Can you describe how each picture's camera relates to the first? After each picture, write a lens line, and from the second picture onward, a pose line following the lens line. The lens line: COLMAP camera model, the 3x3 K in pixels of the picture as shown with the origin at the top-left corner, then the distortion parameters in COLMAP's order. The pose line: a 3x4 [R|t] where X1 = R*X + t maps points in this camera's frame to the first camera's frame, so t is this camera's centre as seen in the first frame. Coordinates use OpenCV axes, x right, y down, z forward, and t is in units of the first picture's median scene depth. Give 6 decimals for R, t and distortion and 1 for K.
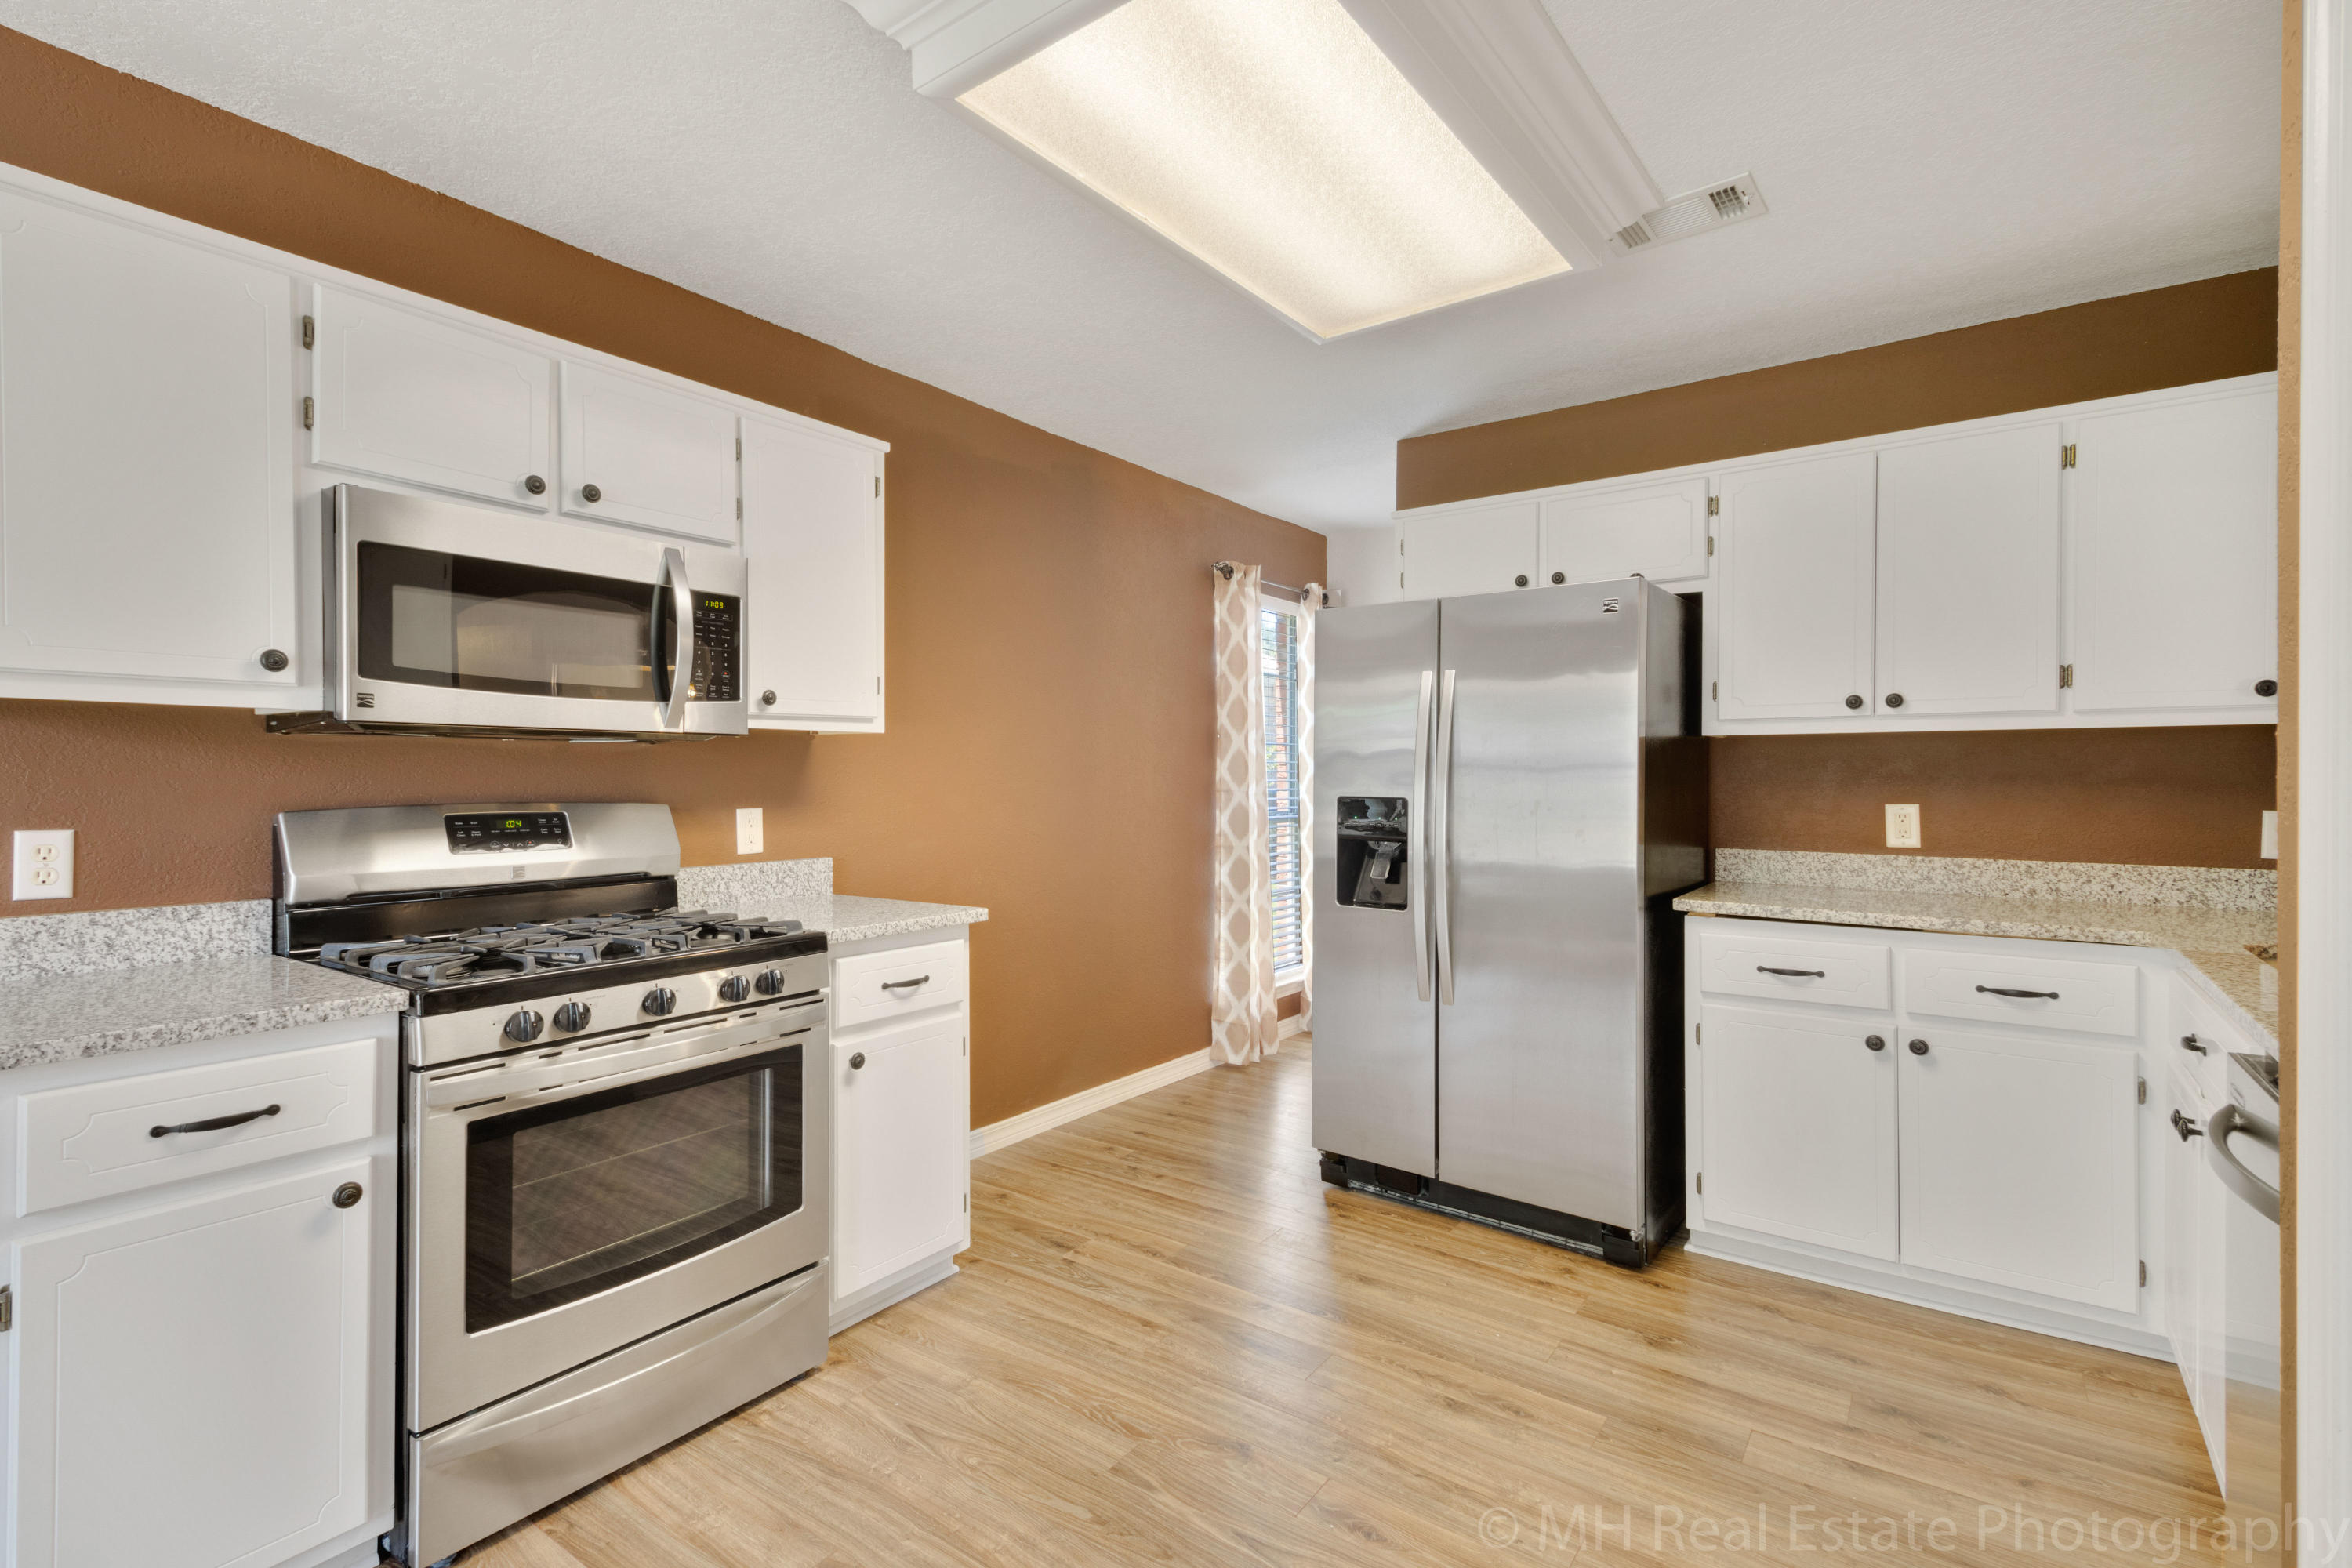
lens RADIAL K [[1085.3, 0, 1153.7], [0, 1085.3, 779.6], [0, 0, 1]] dist [0.017184, -0.001292]
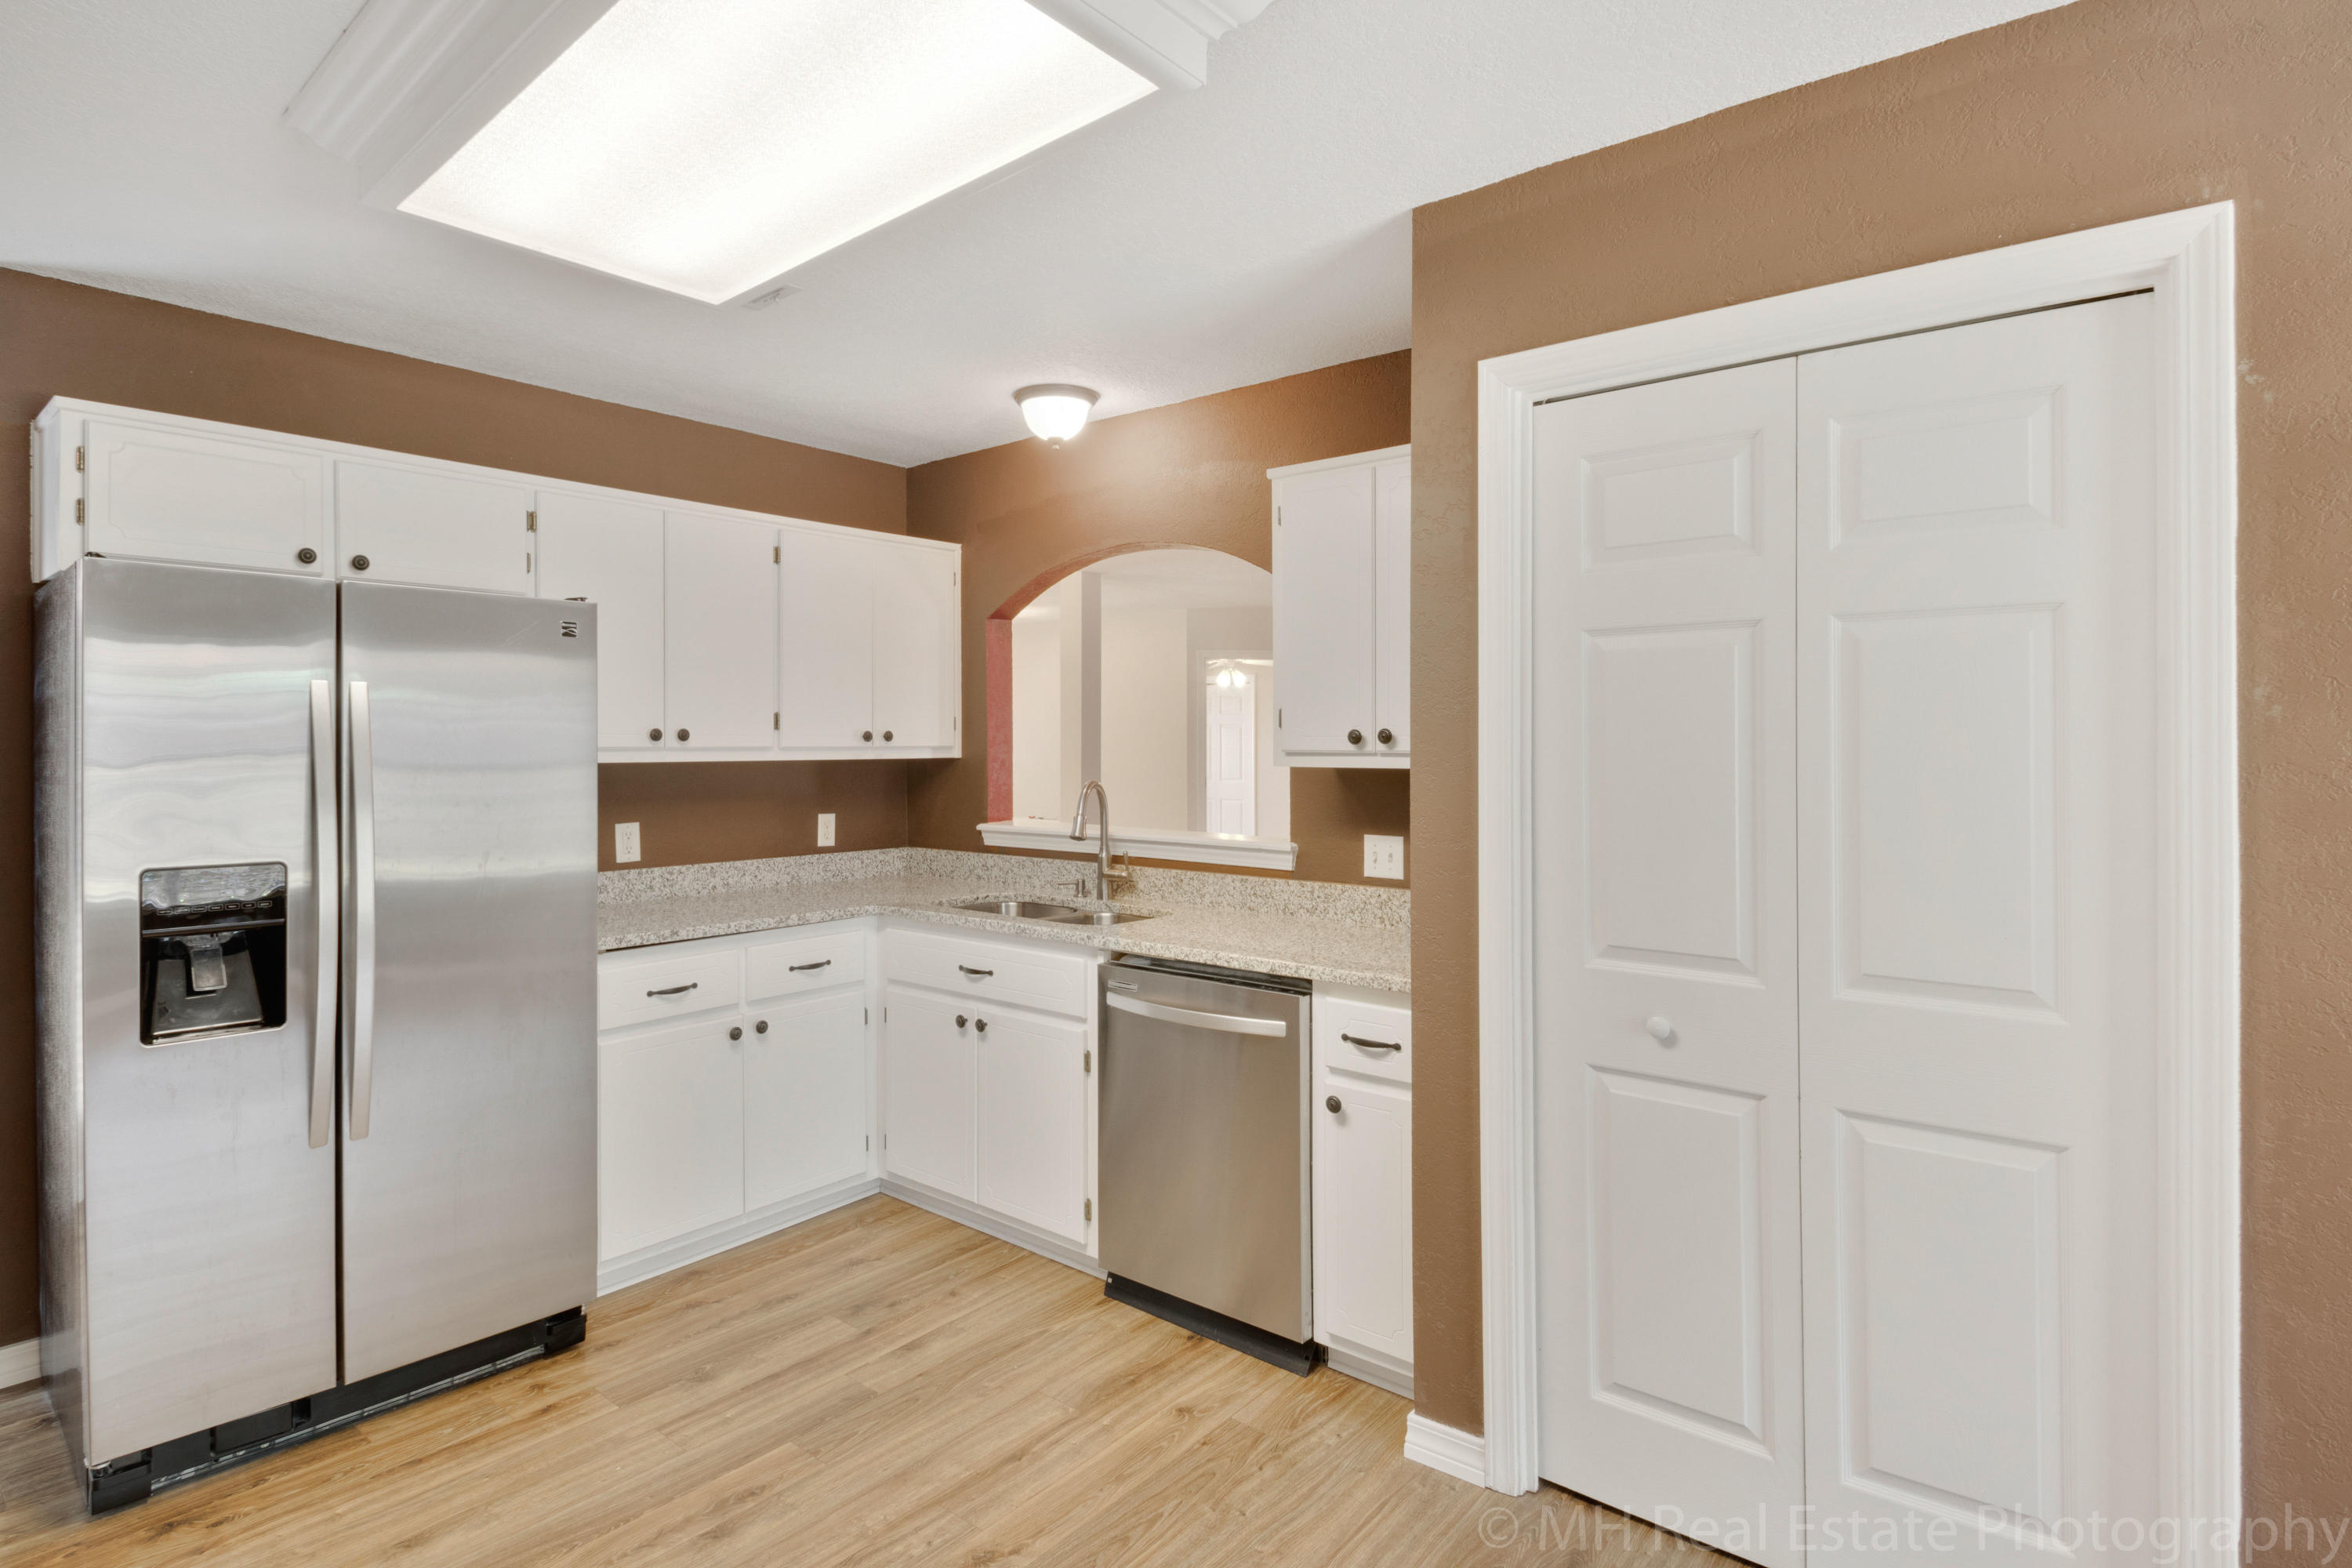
lens RADIAL K [[1190.5, 0, 1097.6], [0, 1190.5, 751.8], [0, 0, 1]] dist [0.001029, -0.005146]
pose [[0.083450, -0.007341, 0.996485, -0.520932], [0.006613, 0.999955, 0.006813, -0.060069], [-0.996490, 0.006021, 0.083495, 0.466037]]
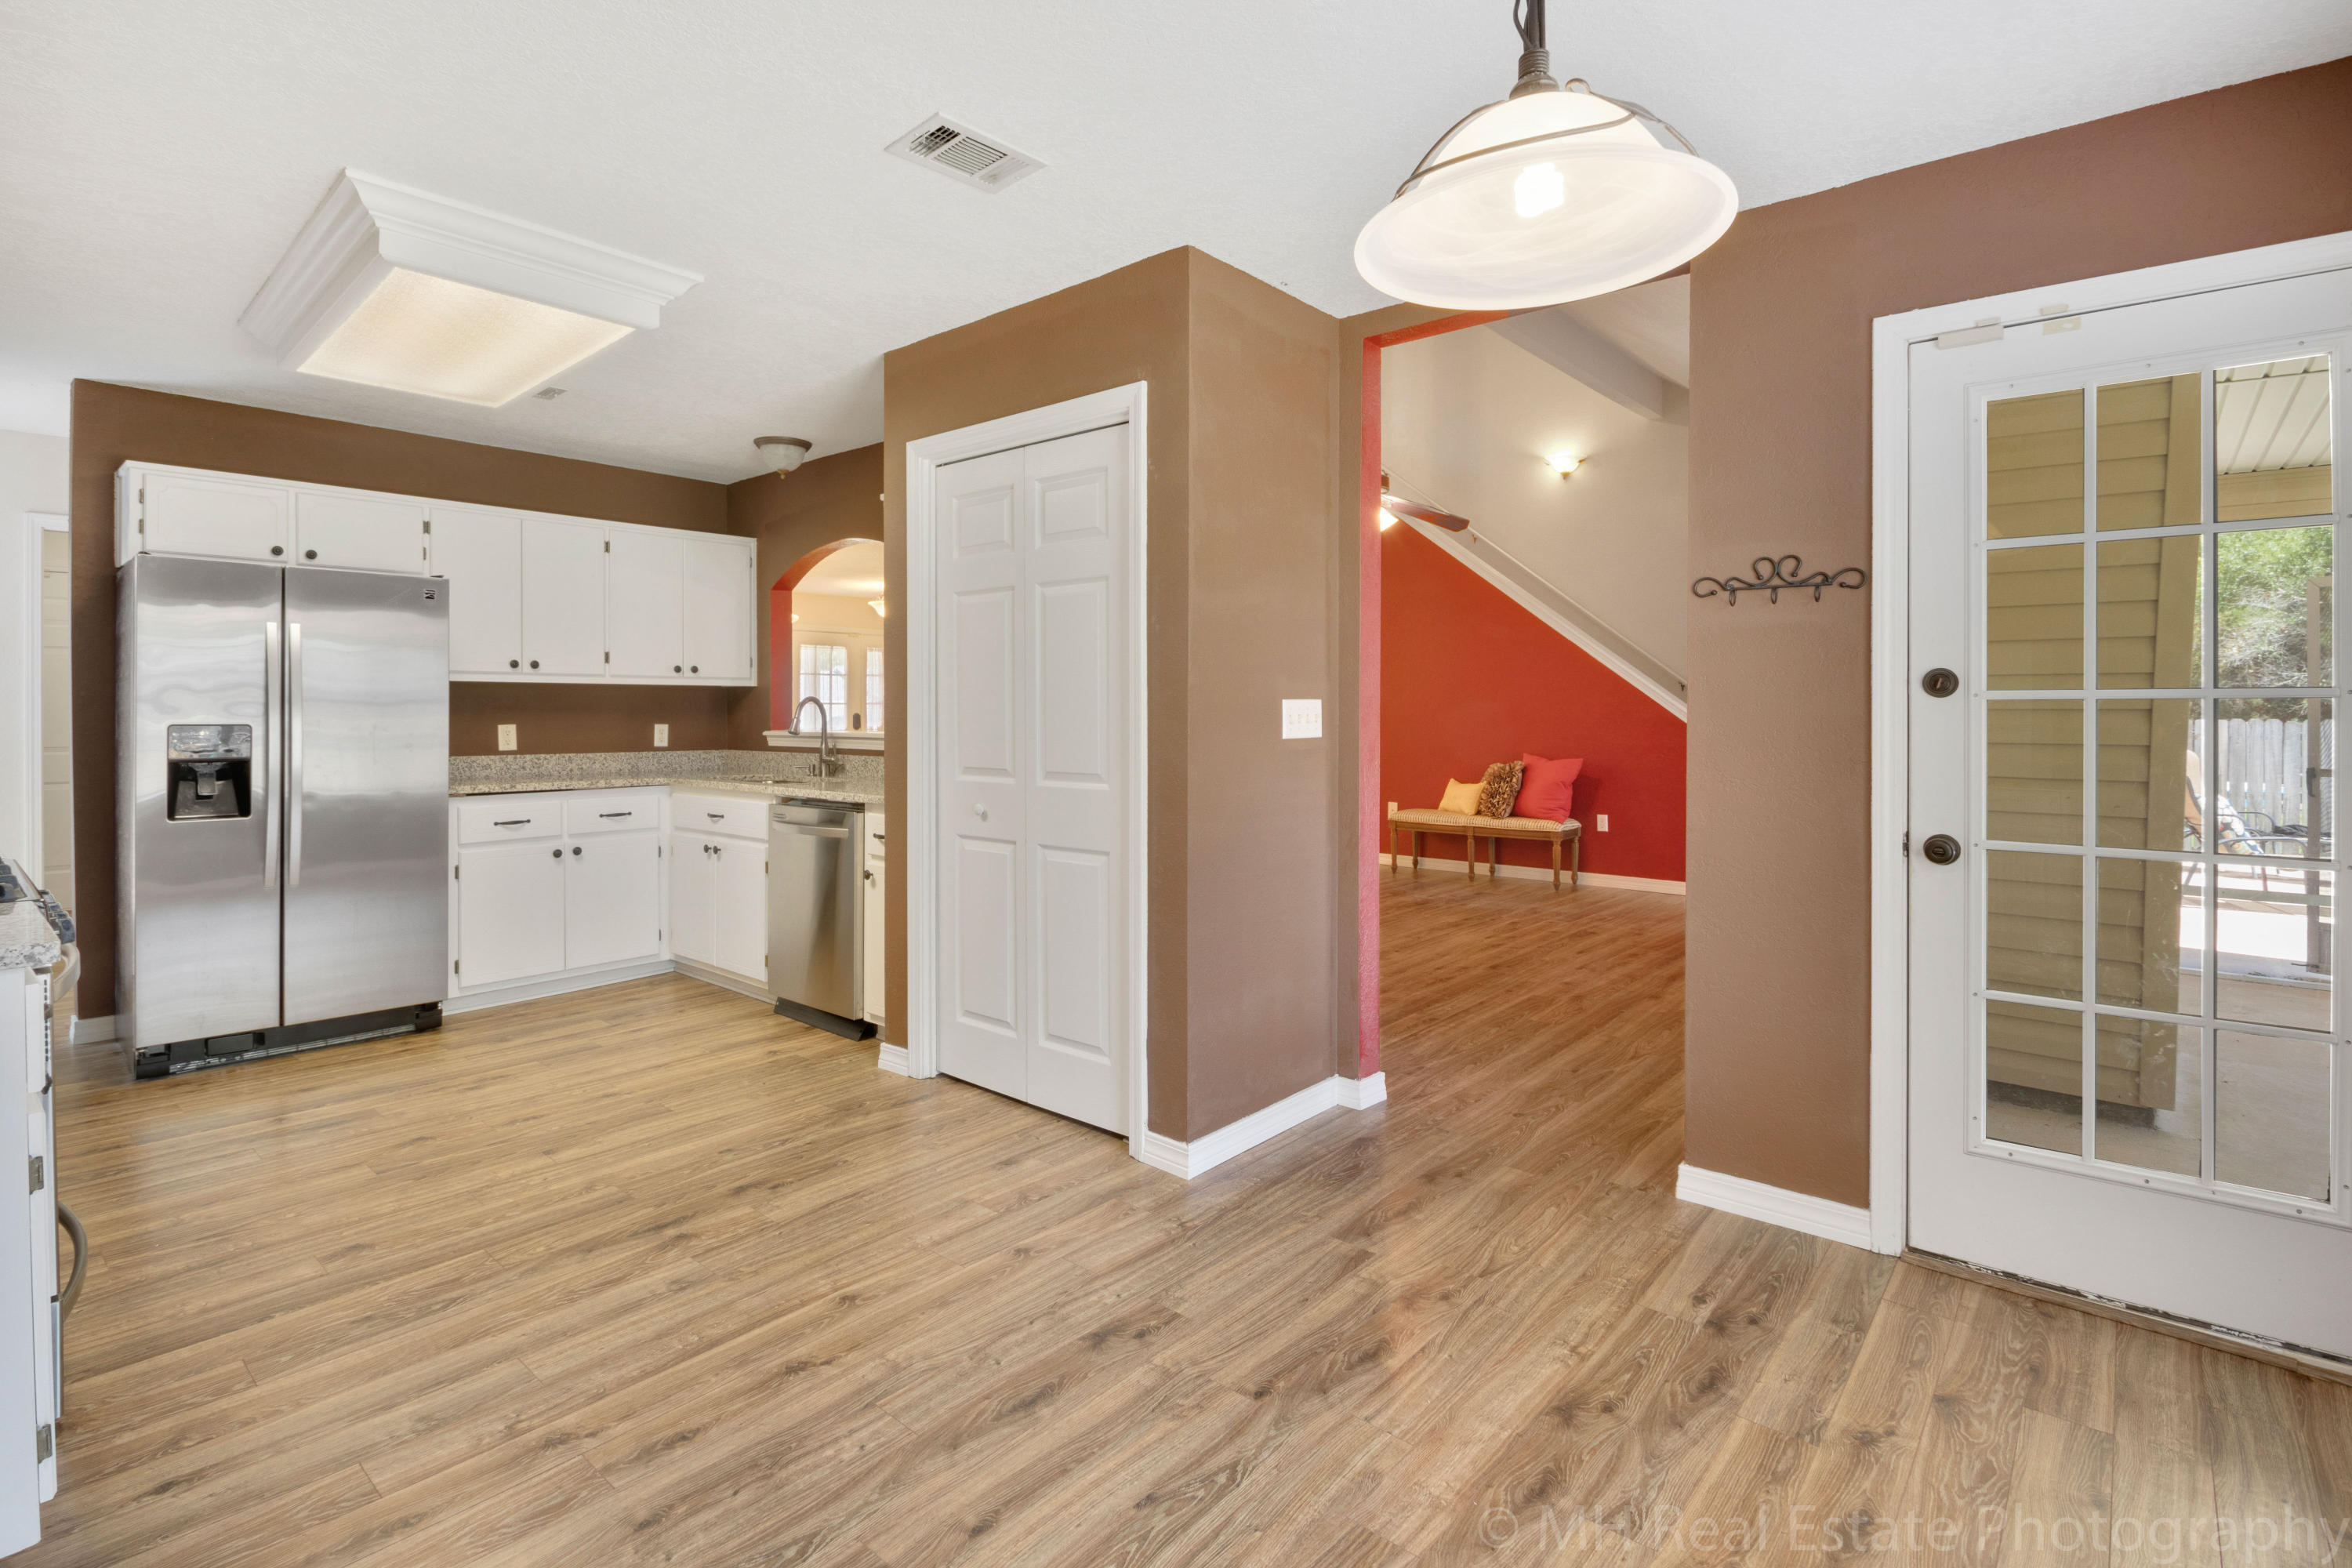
lens RADIAL K [[1125.3, 0, 1109.2], [0, 1125.3, 711.6], [0, 0, 1]] dist [0.004960, -0.008044]
pose [[0.107816, -0.001052, 0.994170, -1.012938], [0.005188, 0.999986, 0.000495, 0.007333], [-0.994157, 0.005105, 0.107820, -0.107381]]
